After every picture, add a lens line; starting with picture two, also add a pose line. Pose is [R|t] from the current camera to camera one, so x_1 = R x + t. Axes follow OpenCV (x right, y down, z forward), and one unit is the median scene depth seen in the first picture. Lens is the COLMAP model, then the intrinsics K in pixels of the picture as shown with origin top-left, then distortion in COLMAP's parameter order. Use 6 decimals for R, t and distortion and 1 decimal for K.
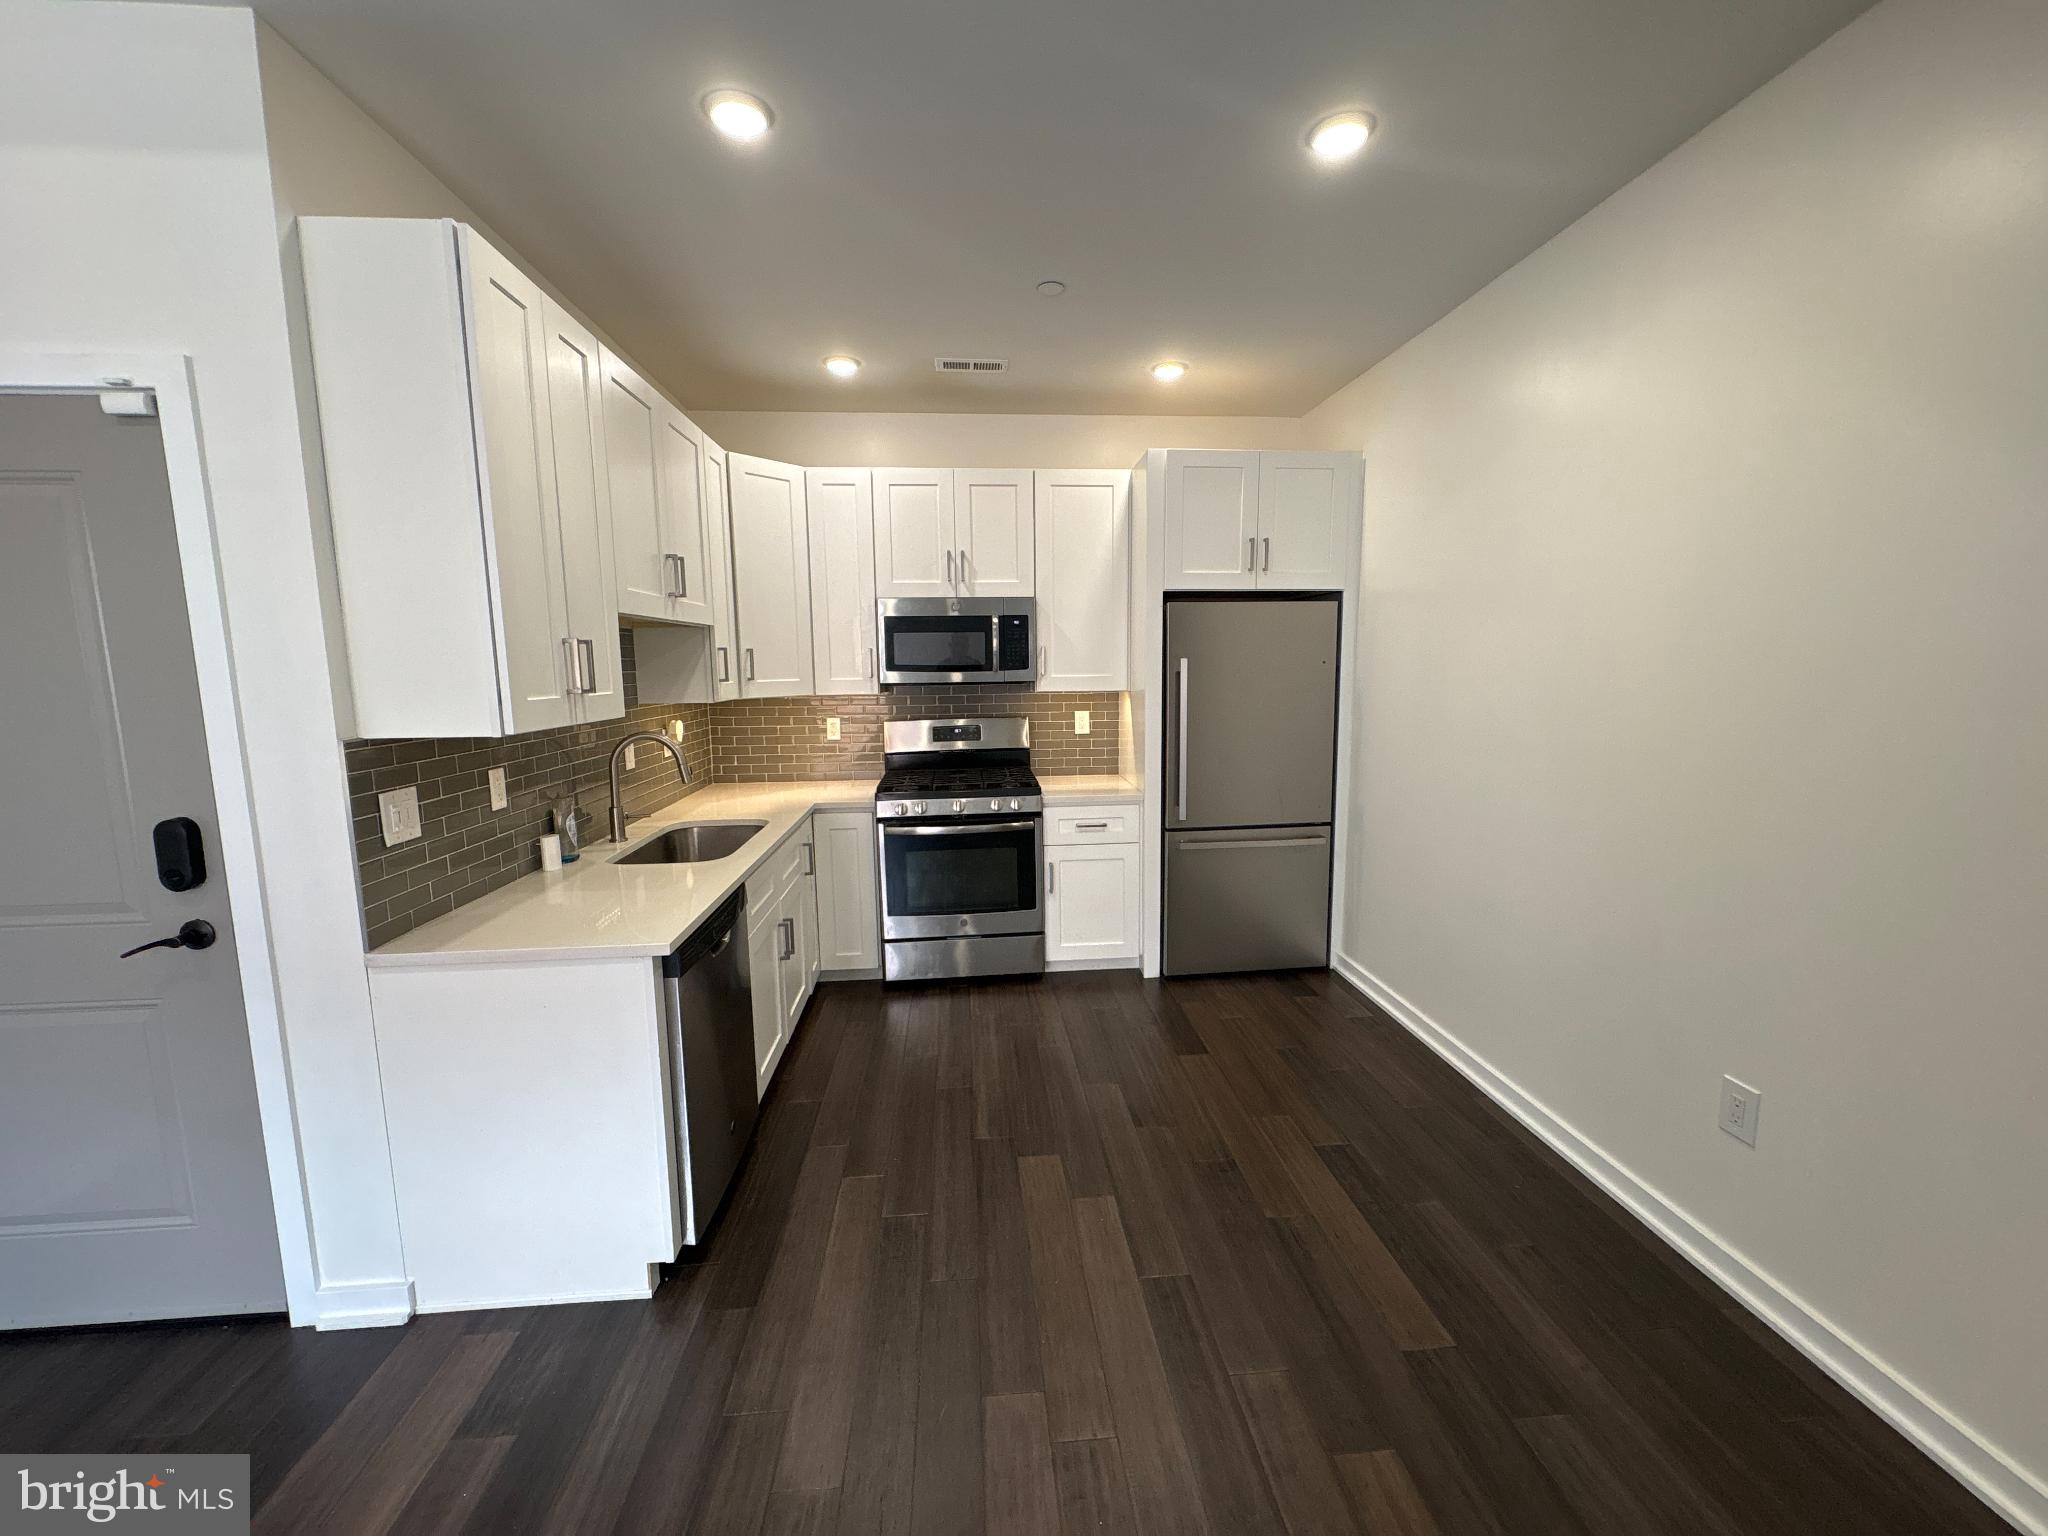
lens RADIAL K [[813.7, 0, 1024.0], [0, 813.7, 768.0], [0, 0, 1]] dist [0.000044, -0.000094]
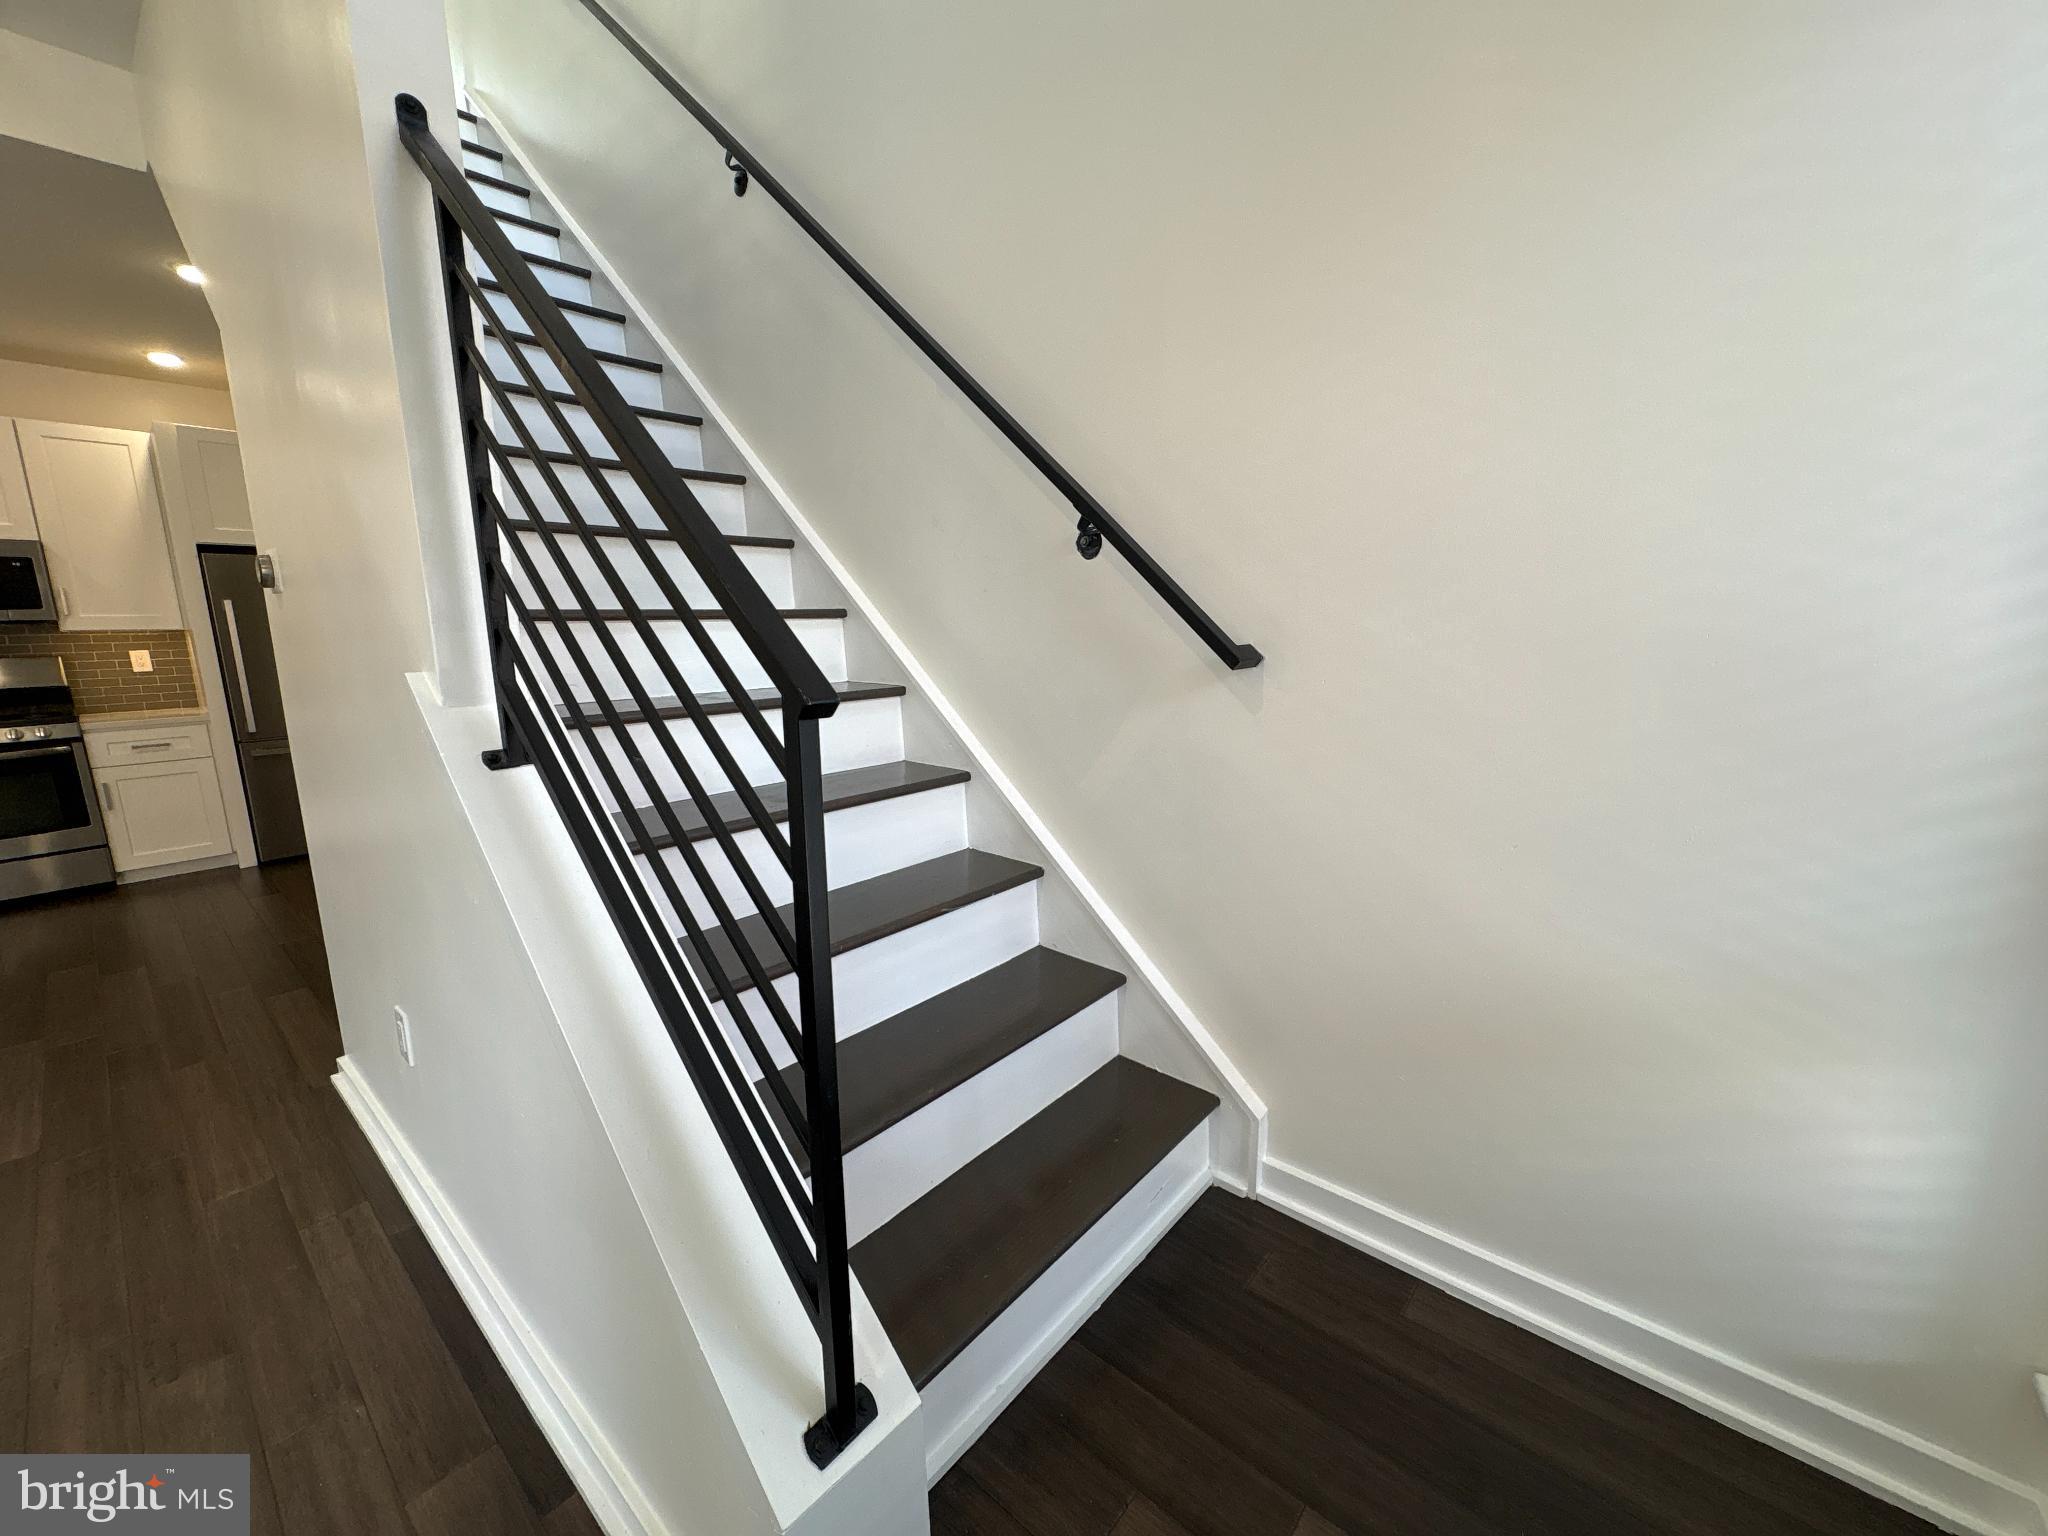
lens RADIAL K [[808.3, 0, 1024.0], [0, 808.3, 768.0], [0, 0, 1]] dist [-0.001178, -0.000042]
pose [[0.707110, -0.125593, 0.695860, 0.157589], [0.093284, 0.992067, 0.084263, 0.120820], [-0.700923, 0.005330, 0.713217, -0.681678]]
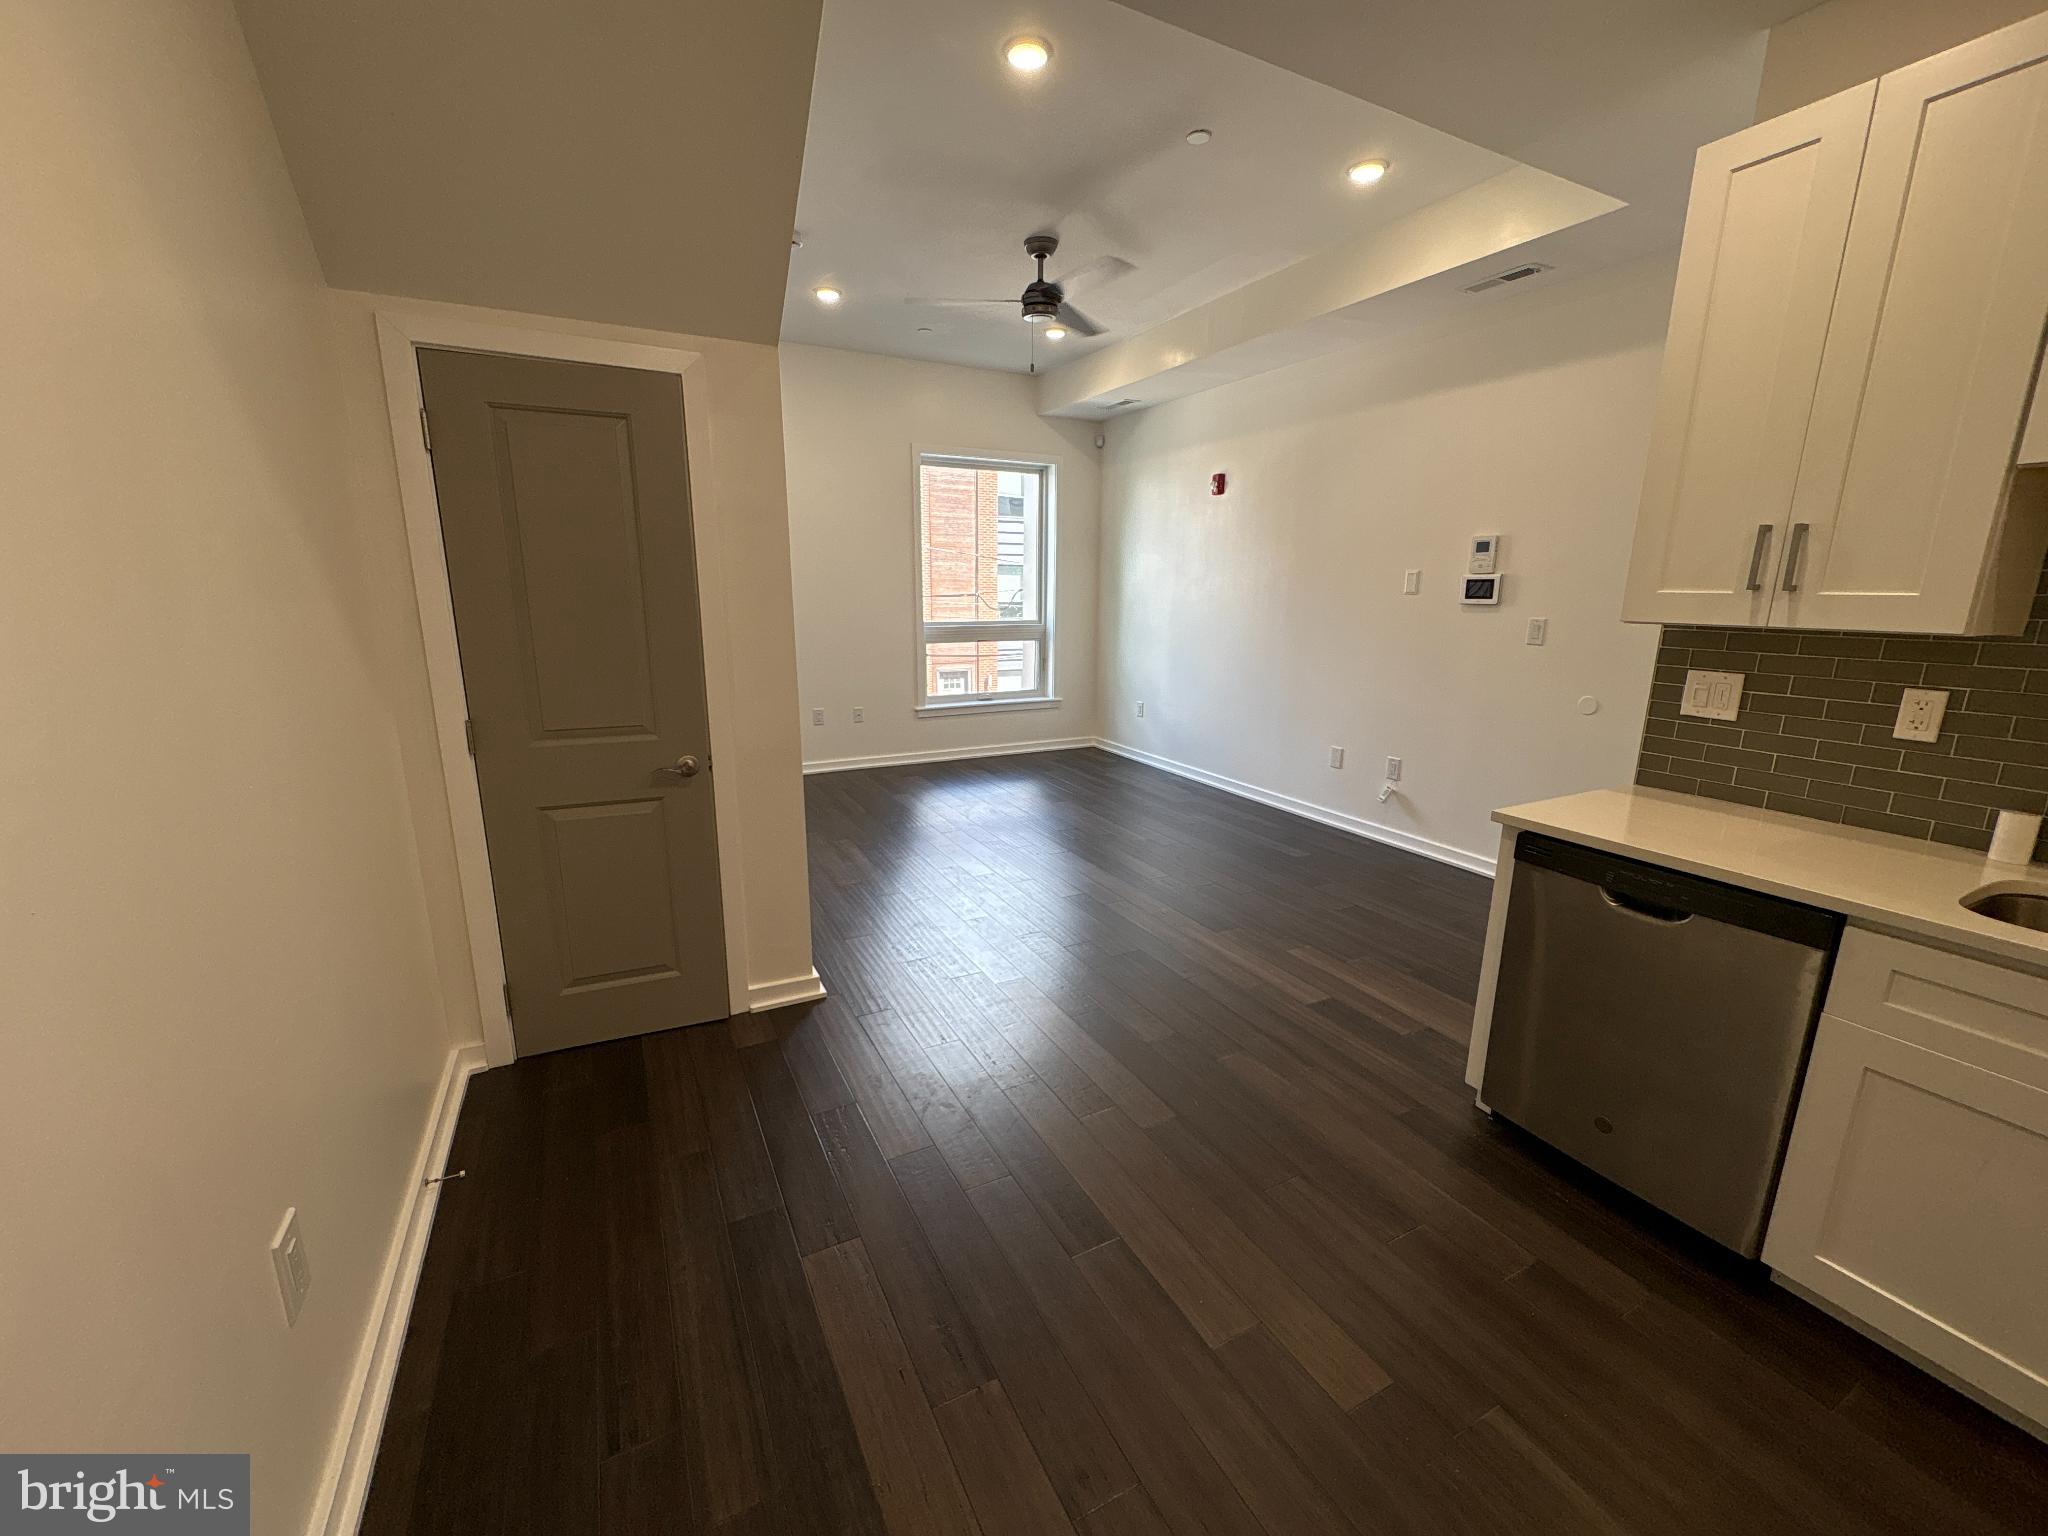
lens RADIAL K [[813.7, 0, 1024.0], [0, 813.7, 768.0], [0, 0, 1]] dist [0.000044, -0.000094]
pose [[-0.921875, 0.090906, -0.376674, 0.282495], [-0.044817, 0.940553, 0.336678, -0.093380], [0.384887, 0.327256, -0.862998, 0.825465]]
